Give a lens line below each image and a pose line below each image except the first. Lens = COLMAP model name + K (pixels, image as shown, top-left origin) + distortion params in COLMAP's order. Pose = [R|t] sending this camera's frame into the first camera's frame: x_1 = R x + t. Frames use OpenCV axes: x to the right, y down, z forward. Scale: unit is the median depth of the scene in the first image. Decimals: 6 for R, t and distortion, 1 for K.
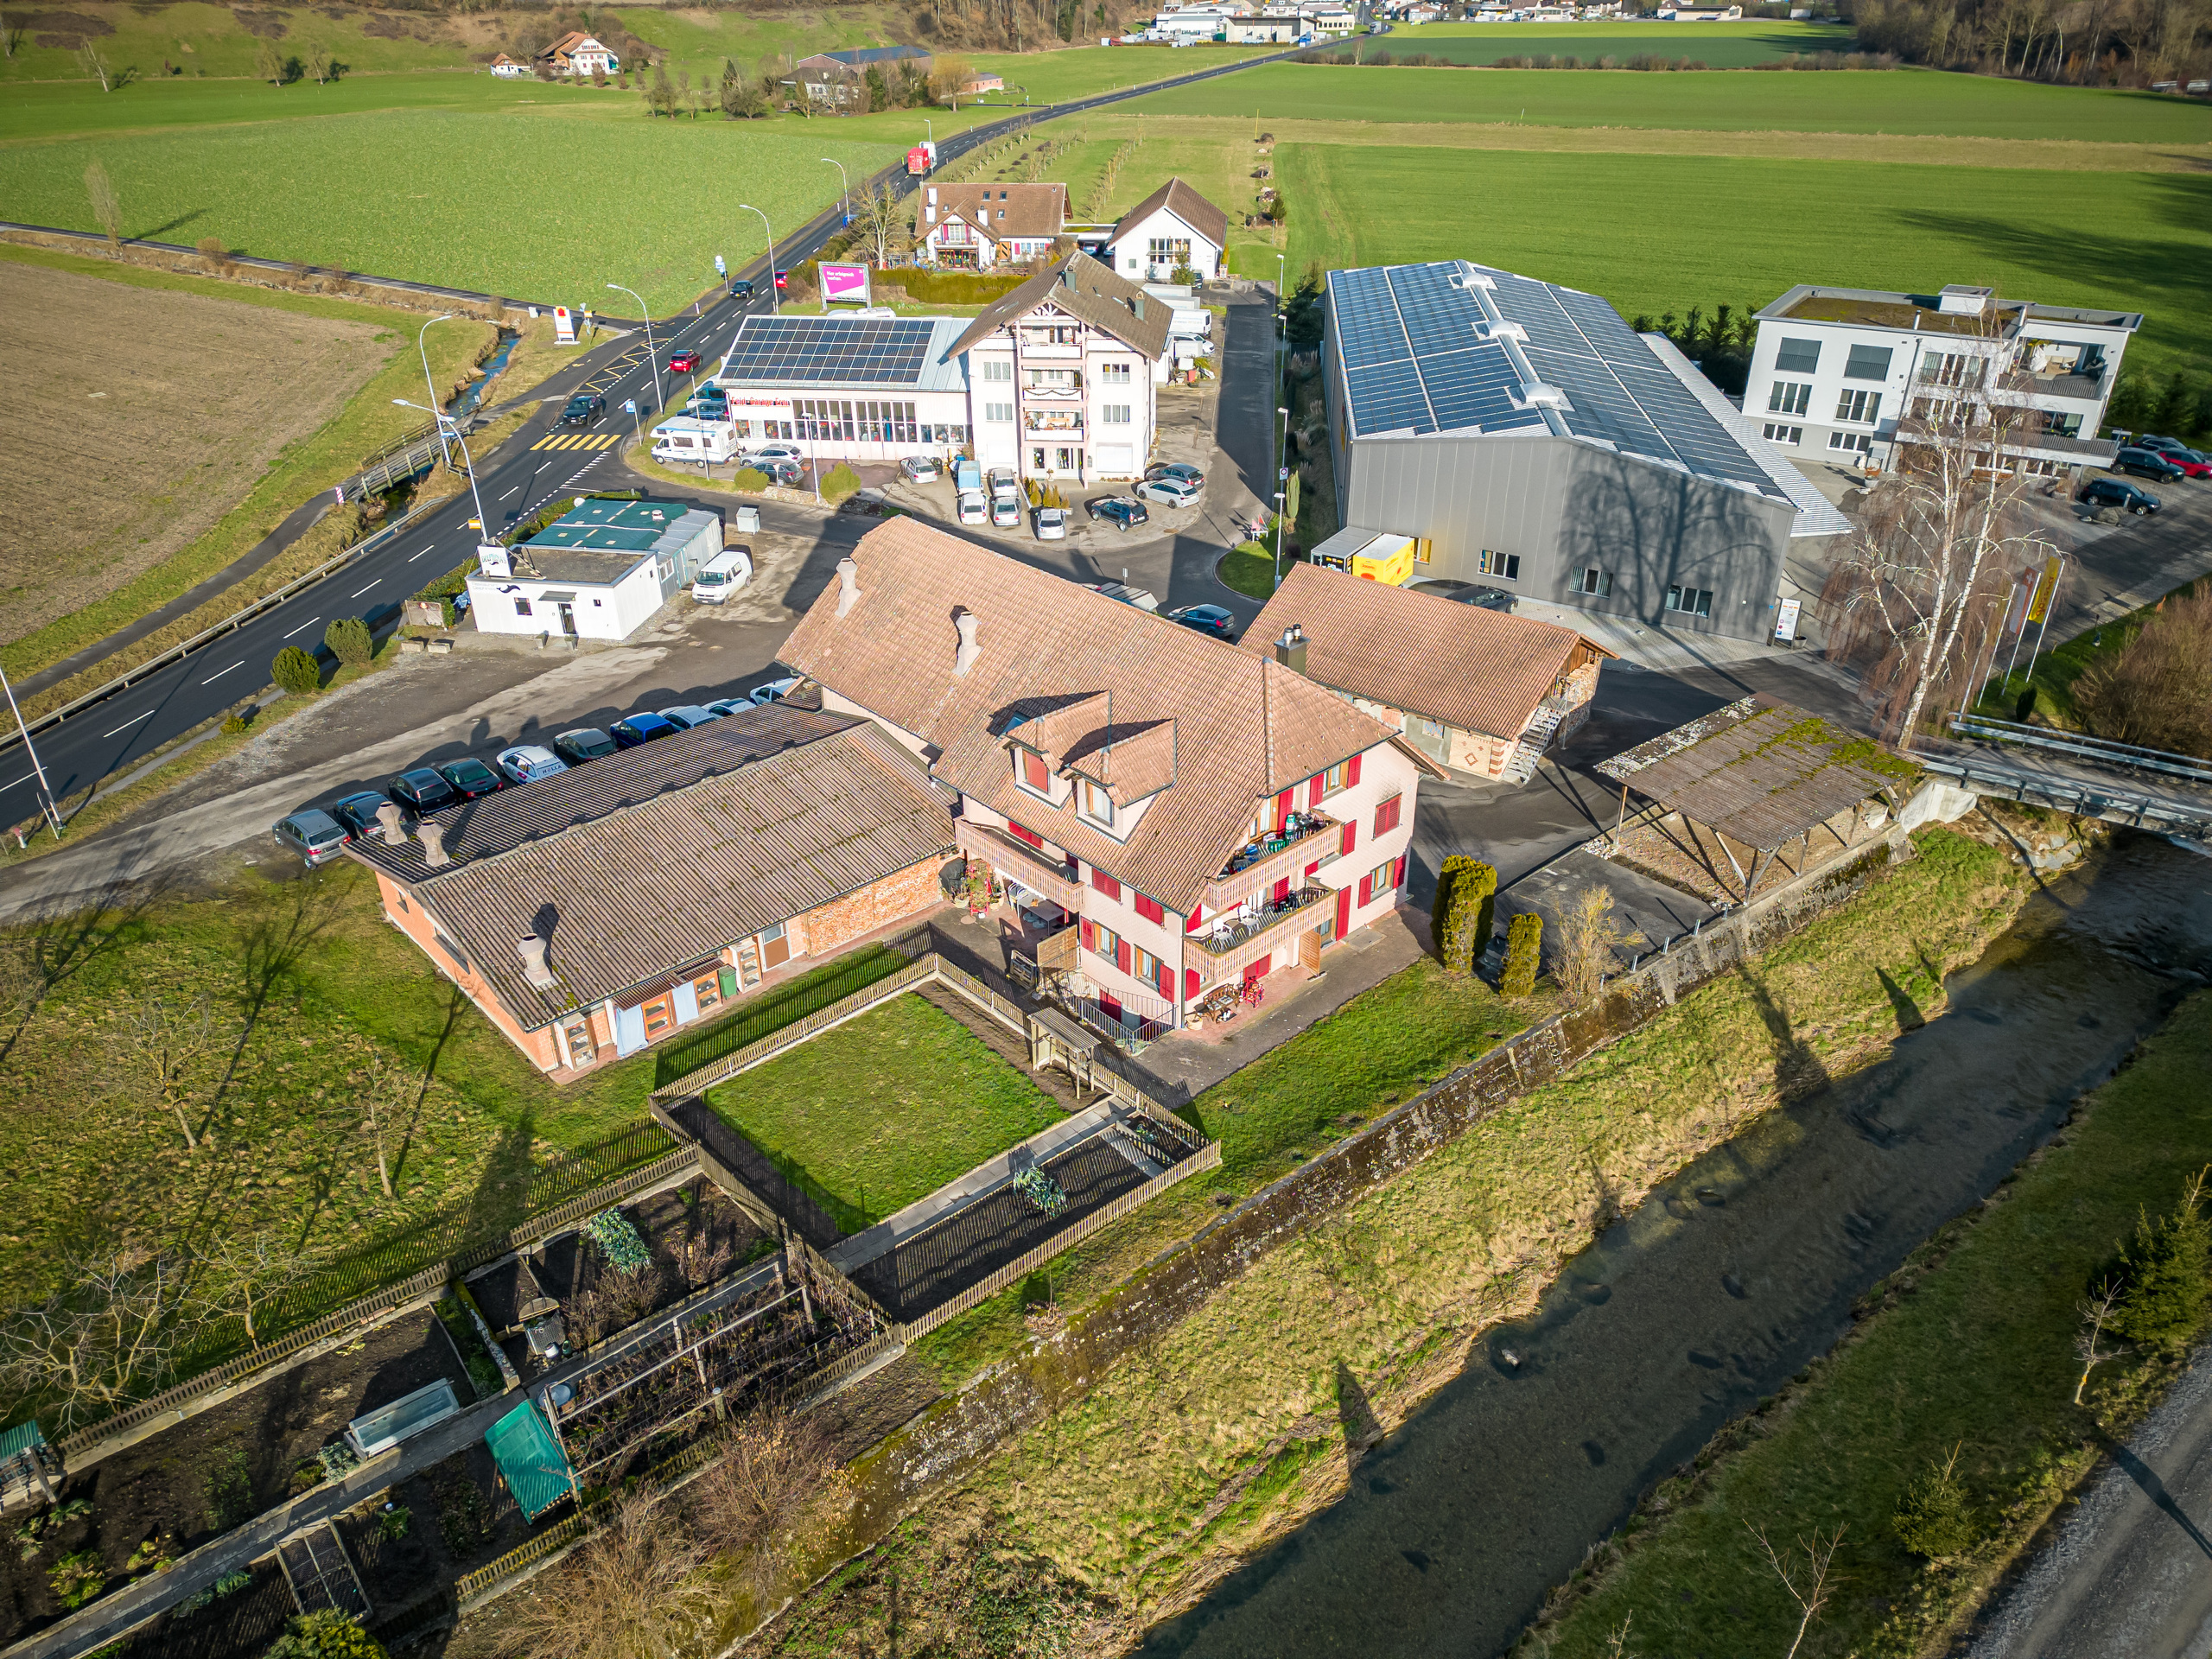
lens RADIAL K [[1547.6, 0, 1109.5], [0, 1547.6, 839.2], [0, 0, 1]] dist [0.098854, -0.099093]
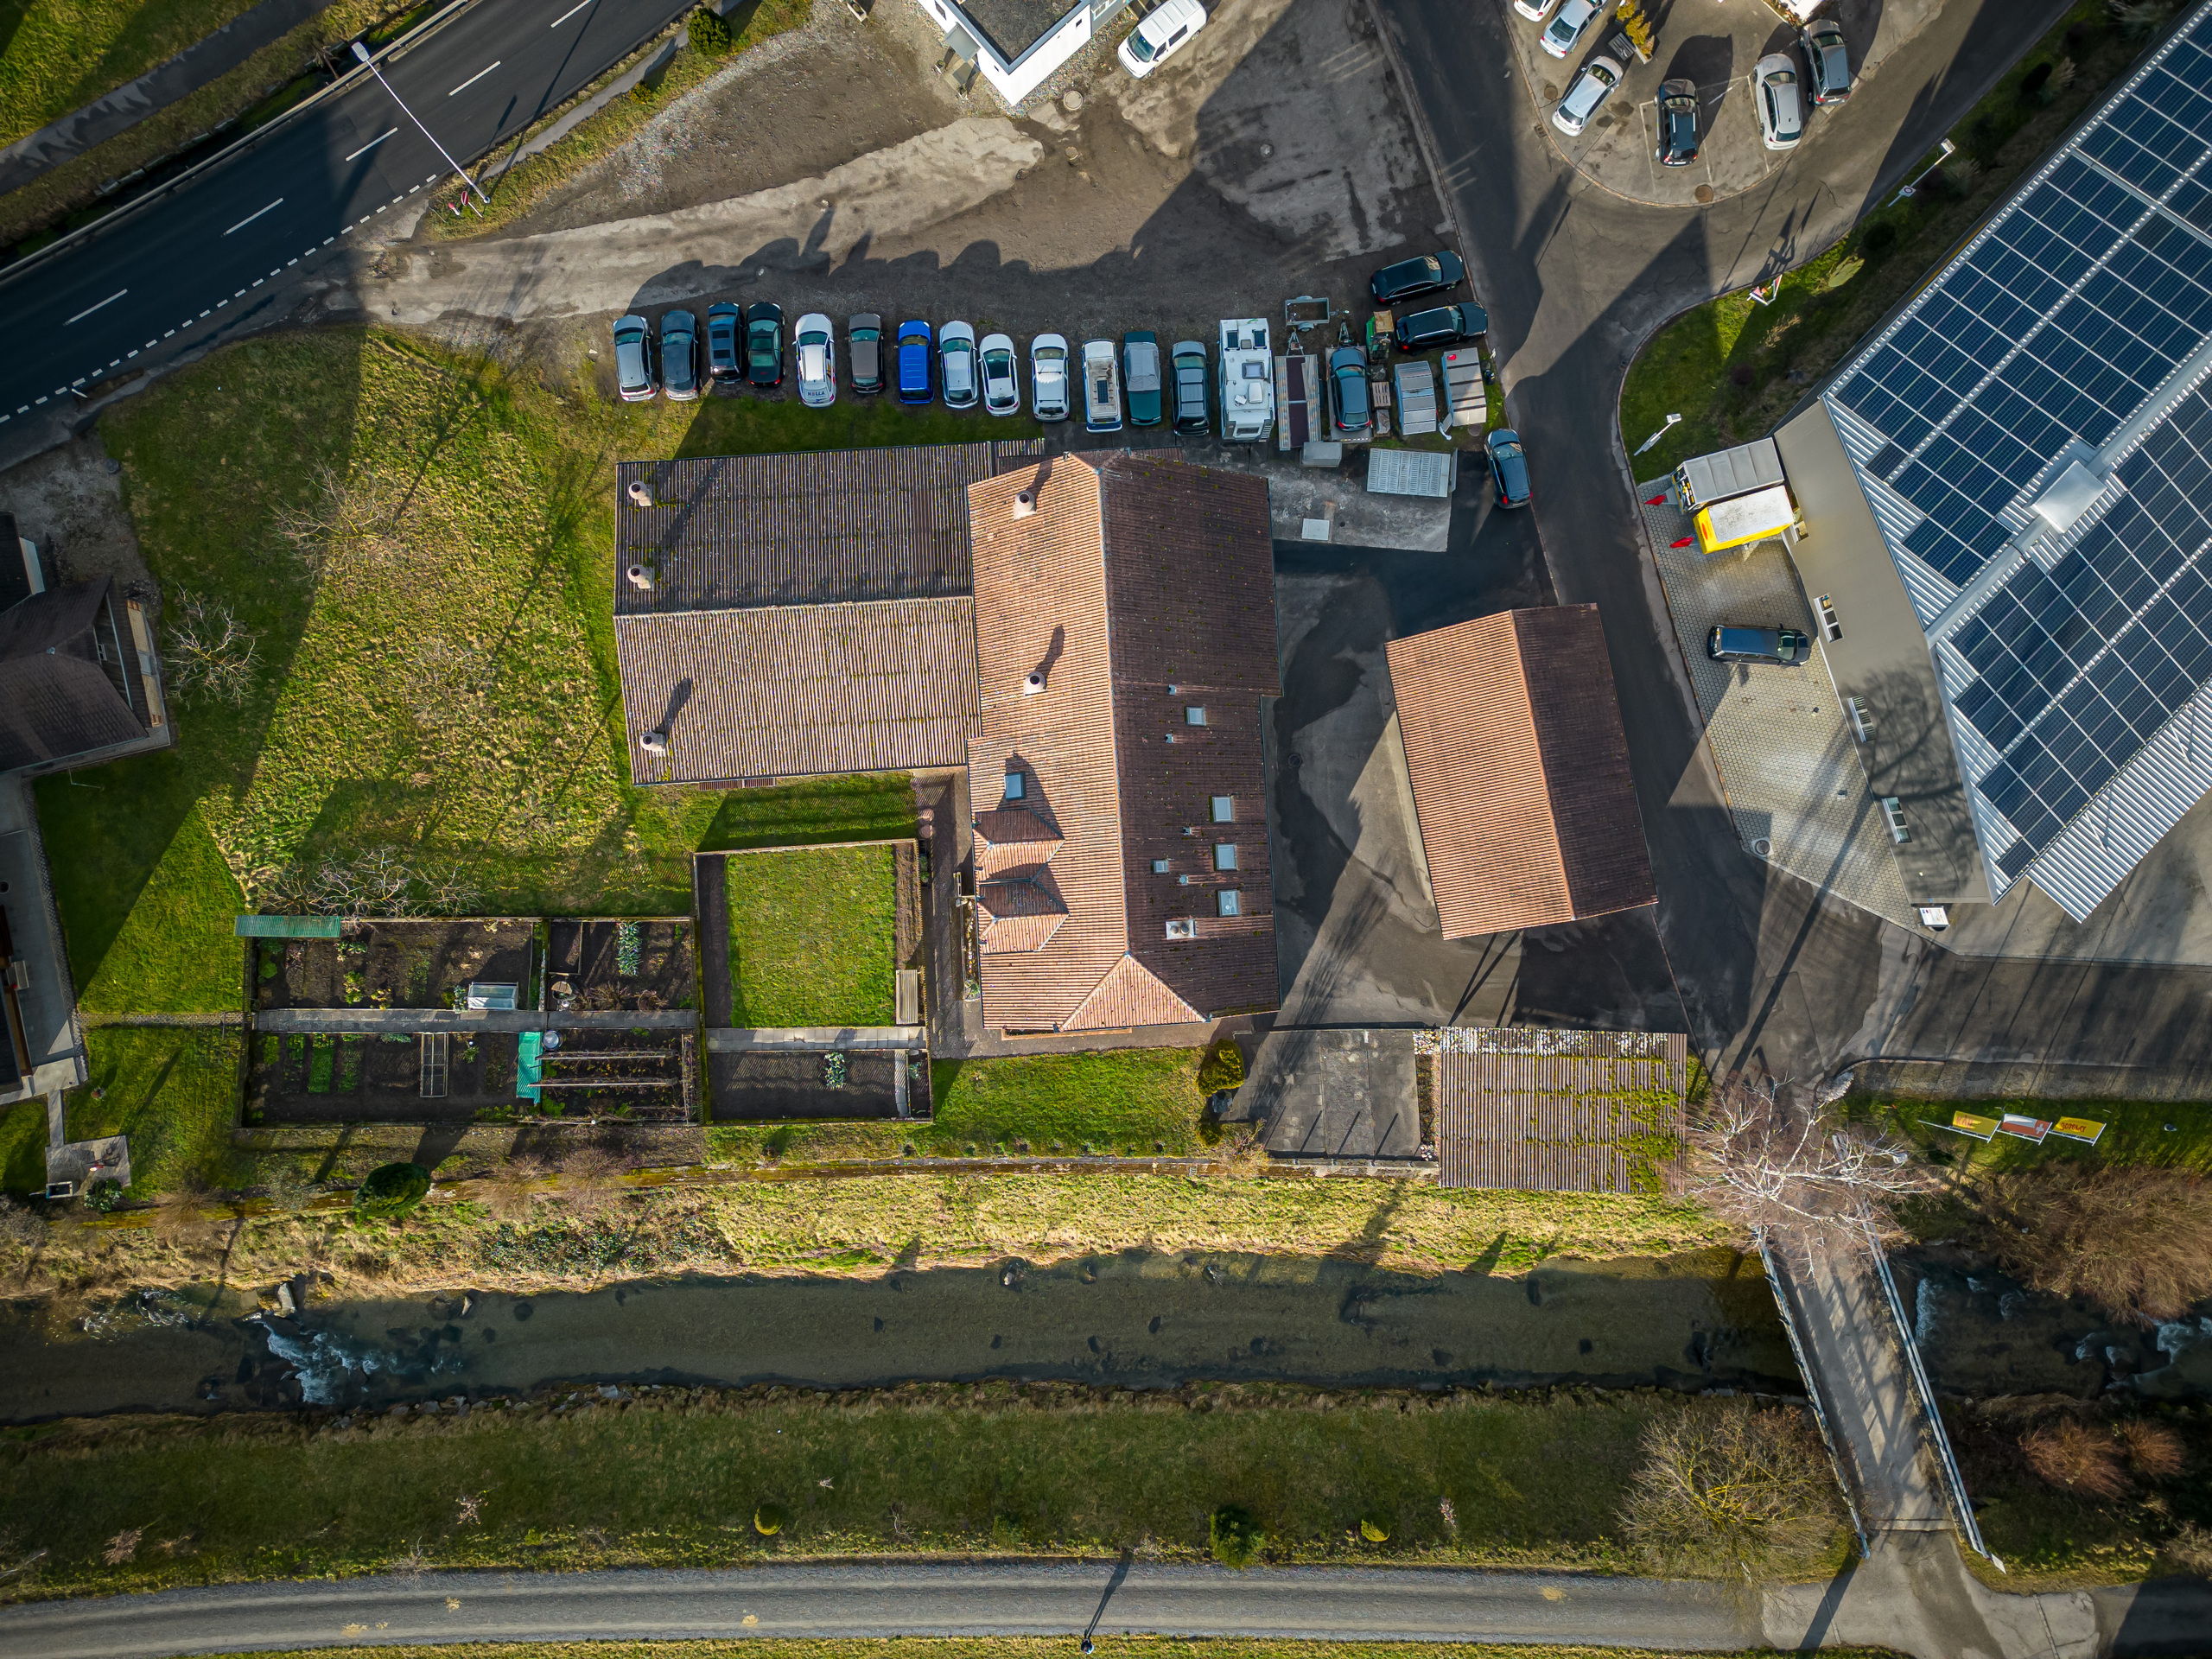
lens RADIAL K [[1547.6, 0, 1109.5], [0, 1547.6, 839.2], [0, 0, 1]] dist [0.098854, -0.099093]
pose [[0.774478, 0.631766, -0.032495, 0.073363], [-0.305605, 0.418626, 0.855195, -1.253214], [0.553886, -0.652399, 0.517287, 0.403637]]
